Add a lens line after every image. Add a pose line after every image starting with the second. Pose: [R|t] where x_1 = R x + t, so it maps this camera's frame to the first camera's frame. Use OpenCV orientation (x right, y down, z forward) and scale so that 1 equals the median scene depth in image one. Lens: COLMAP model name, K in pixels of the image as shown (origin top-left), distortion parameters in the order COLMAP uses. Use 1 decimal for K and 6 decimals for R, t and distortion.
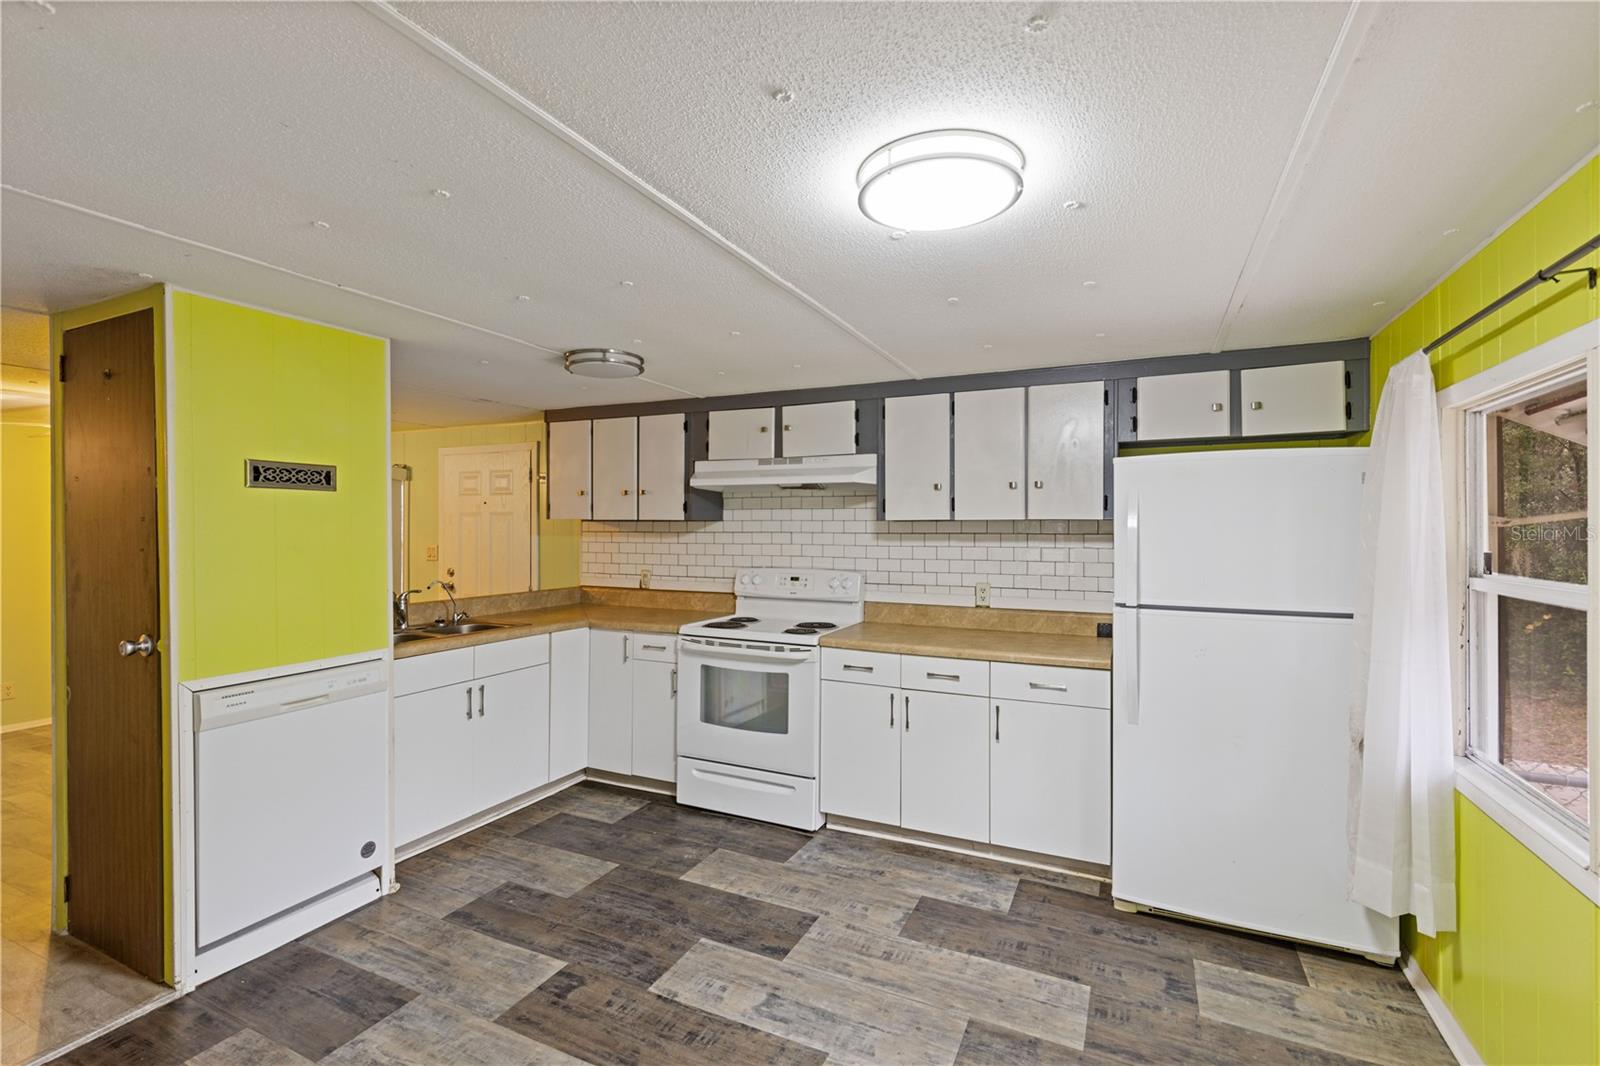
lens RADIAL K [[721.0, 0, 807.9], [0, 721.0, 528.0], [0, 0, 1]] dist [0.004346, -0.000948]
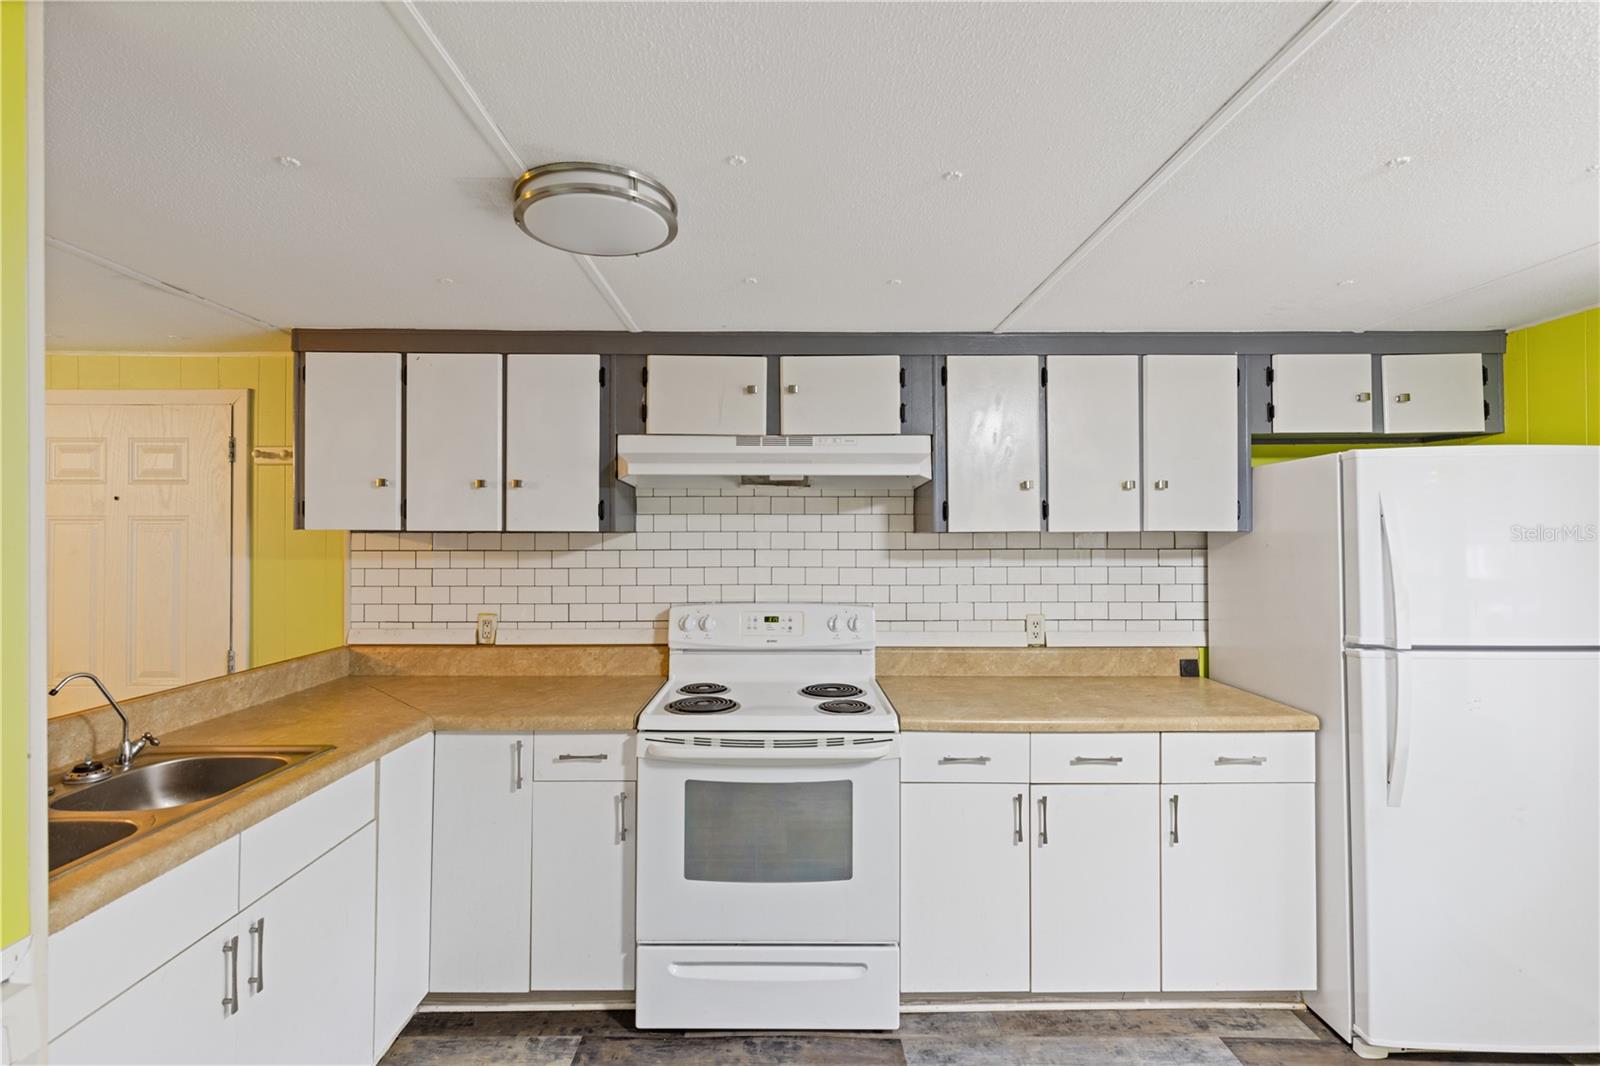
lens RADIAL K [[721.0, 0, 791.9], [0, 721.0, 527.3], [0, 0, 1]] dist [0.004346, -0.000948]
pose [[0.904429, 0.000587, 0.426623, -0.310841], [0.003796, 0.999948, -0.009423, -0.009054], [-0.426606, 0.010142, 0.904381, 0.422630]]
